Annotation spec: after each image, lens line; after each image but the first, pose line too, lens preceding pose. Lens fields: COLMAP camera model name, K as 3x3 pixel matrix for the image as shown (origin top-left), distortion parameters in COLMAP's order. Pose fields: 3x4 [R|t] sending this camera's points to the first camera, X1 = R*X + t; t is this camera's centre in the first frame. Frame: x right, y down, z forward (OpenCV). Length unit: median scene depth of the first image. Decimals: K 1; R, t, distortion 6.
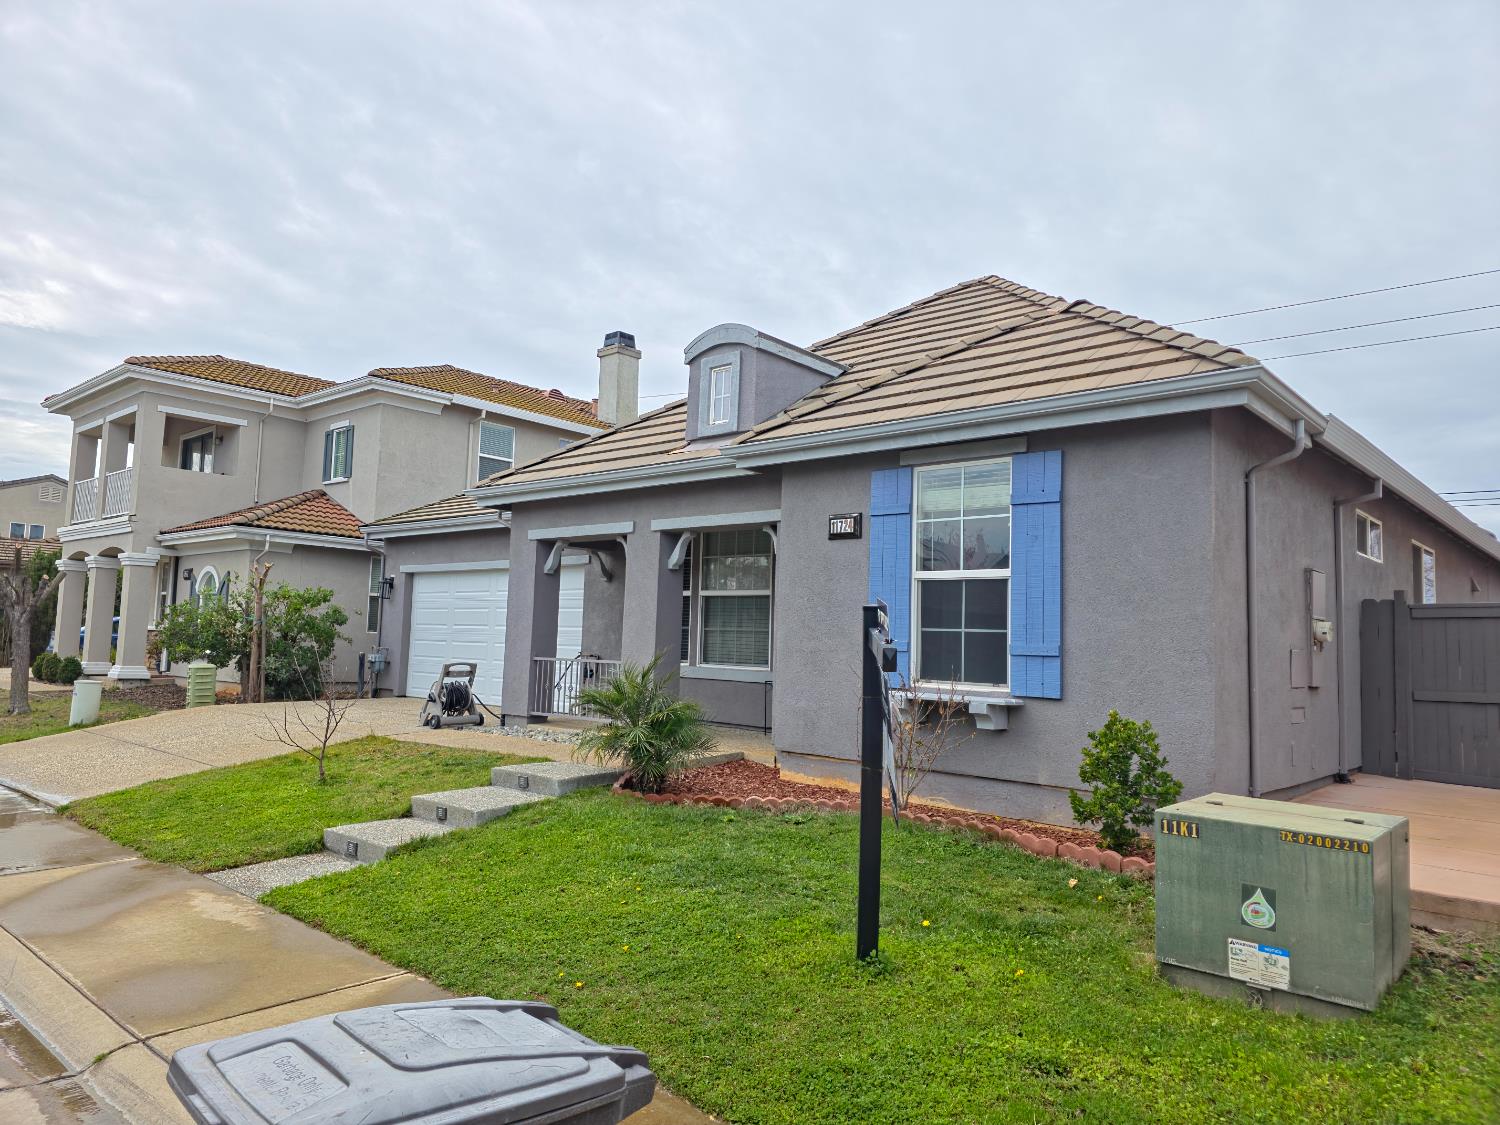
lens RADIAL K [[1003.1, 0, 742.1], [0, 1003.1, 559.2], [0, 0, 1]] dist [0.054255, -0.047969]
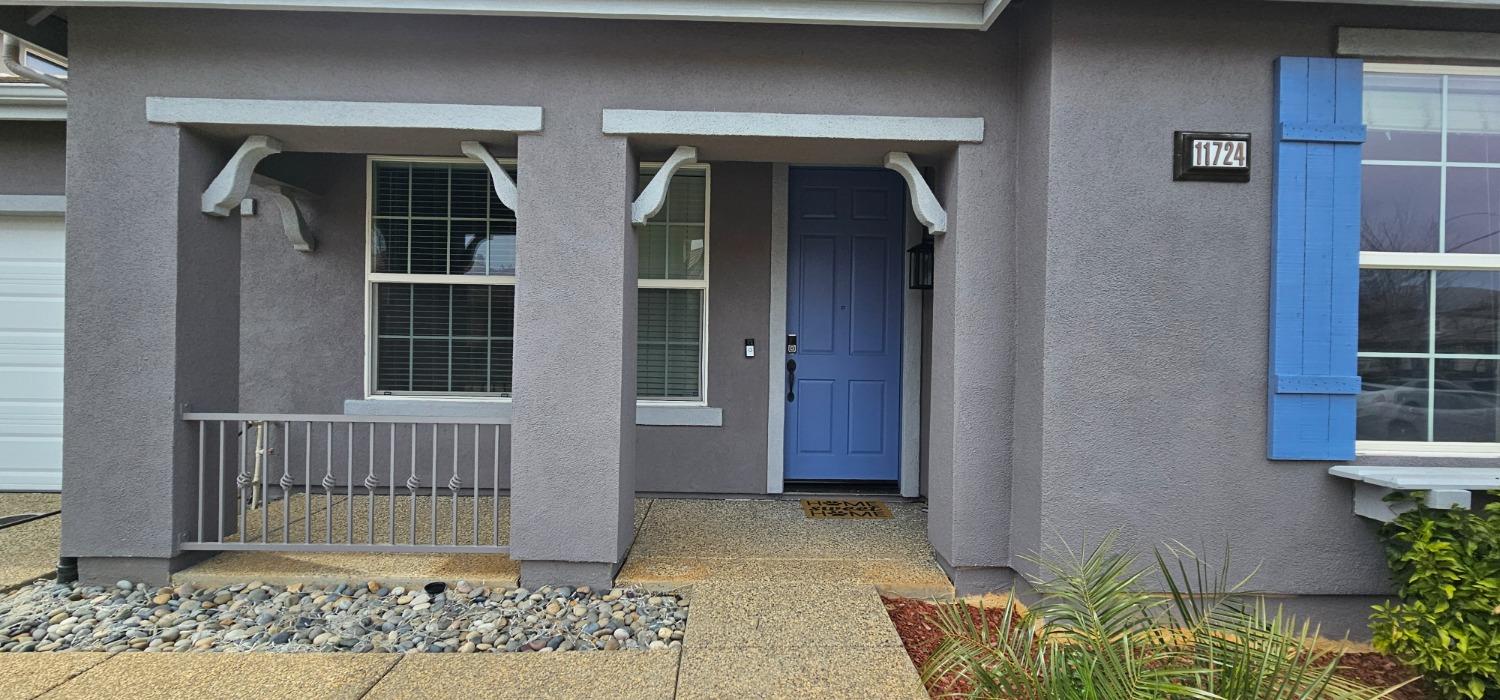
lens RADIAL K [[737.9, 0, 735.7], [0, 737.9, 352.0], [0, 0, 1]] dist [-0.001097, -0.001028]
pose [[0.738028, -0.018232, 0.674524, -0.233811], [-0.052487, 0.995055, 0.084324, 0.033339], [-0.672726, -0.097637, 0.733421, 0.601898]]
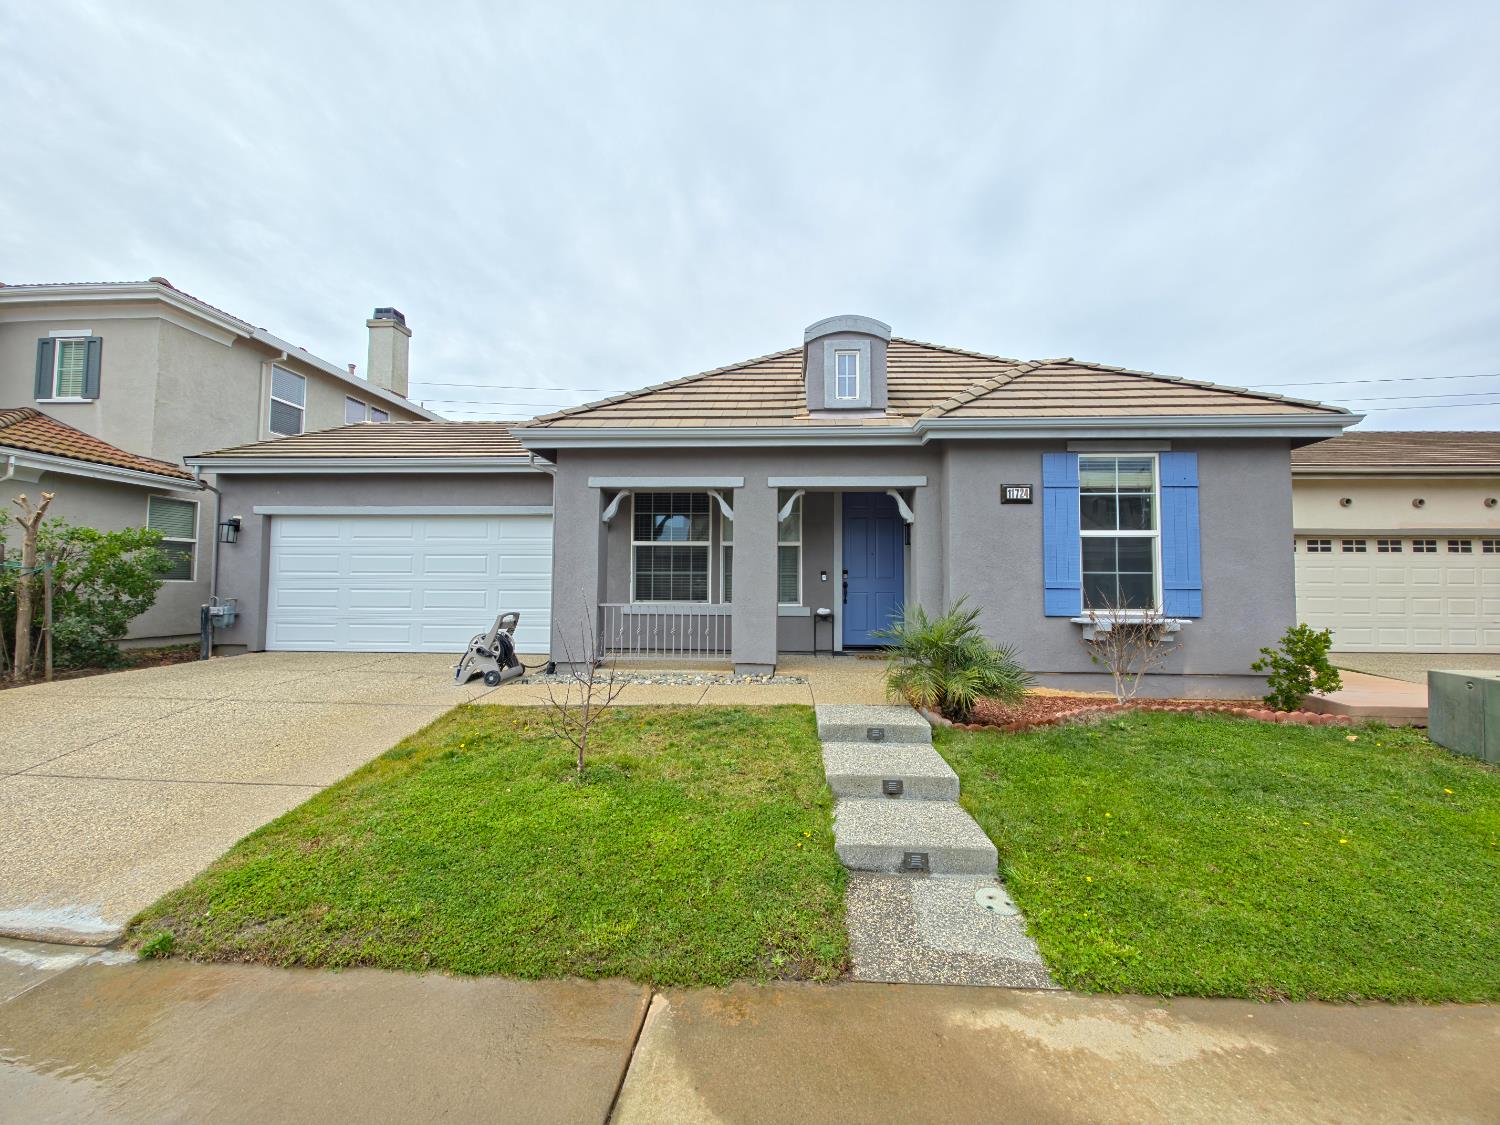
lens RADIAL K [[597.1, 0, 757.5], [0, 597.1, 560.0], [0, 0, 1]] dist [0.007153, -0.003827]
pose [[0.777986, 0.000088, 0.628281, -0.441287], [-0.034616, 0.998487, 0.042725, 0.021292], [-0.627327, -0.054988, 0.776812, 0.416733]]
